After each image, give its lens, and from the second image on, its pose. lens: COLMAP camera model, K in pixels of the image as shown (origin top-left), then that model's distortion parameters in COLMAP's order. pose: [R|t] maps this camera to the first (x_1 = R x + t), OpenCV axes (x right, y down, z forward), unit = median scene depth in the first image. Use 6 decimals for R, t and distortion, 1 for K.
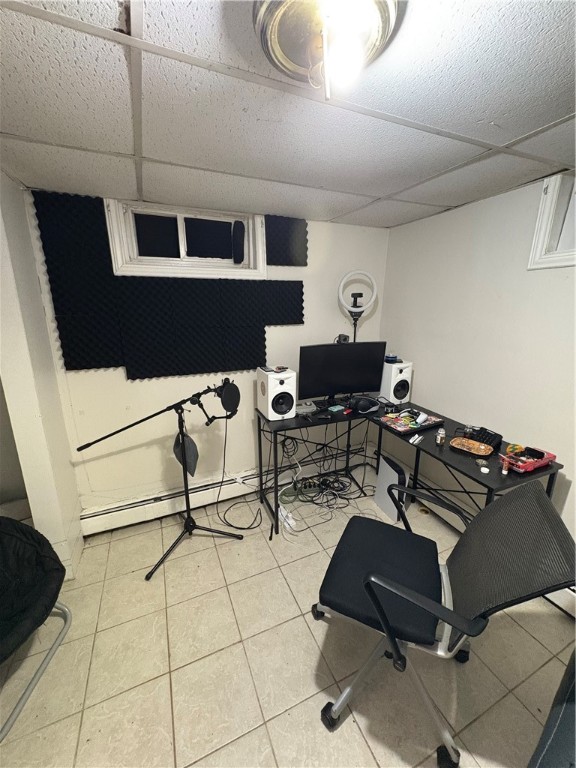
lens RADIAL K [[305.2, 0, 287.7], [0, 305.2, 383.0], [0, 0, 1]] dist [-0.001439, -0.000387]
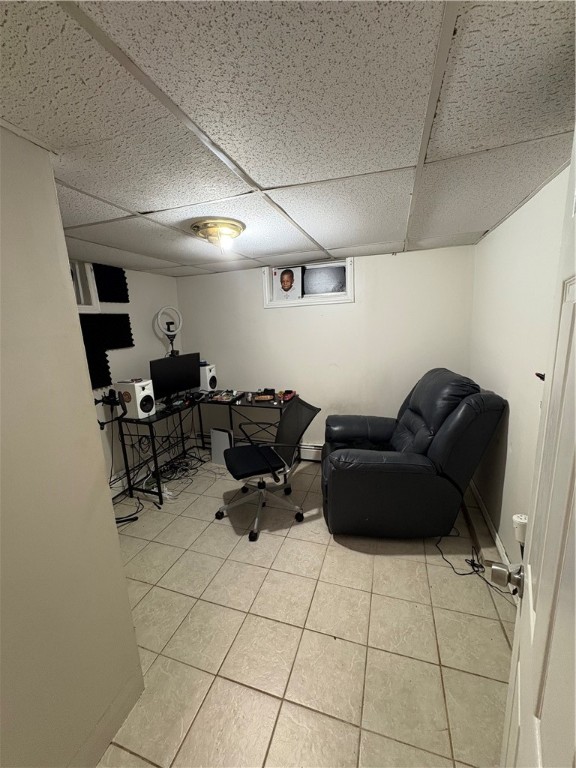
lens RADIAL K [[305.2, 0, 288.7], [0, 305.2, 382.3], [0, 0, 1]] dist [-0.001439, -0.000387]
pose [[0.673230, -0.171602, 0.719246, -0.481972], [0.227666, 0.973550, 0.019175, 0.079503], [-0.703512, 0.150839, 0.694491, -0.337787]]
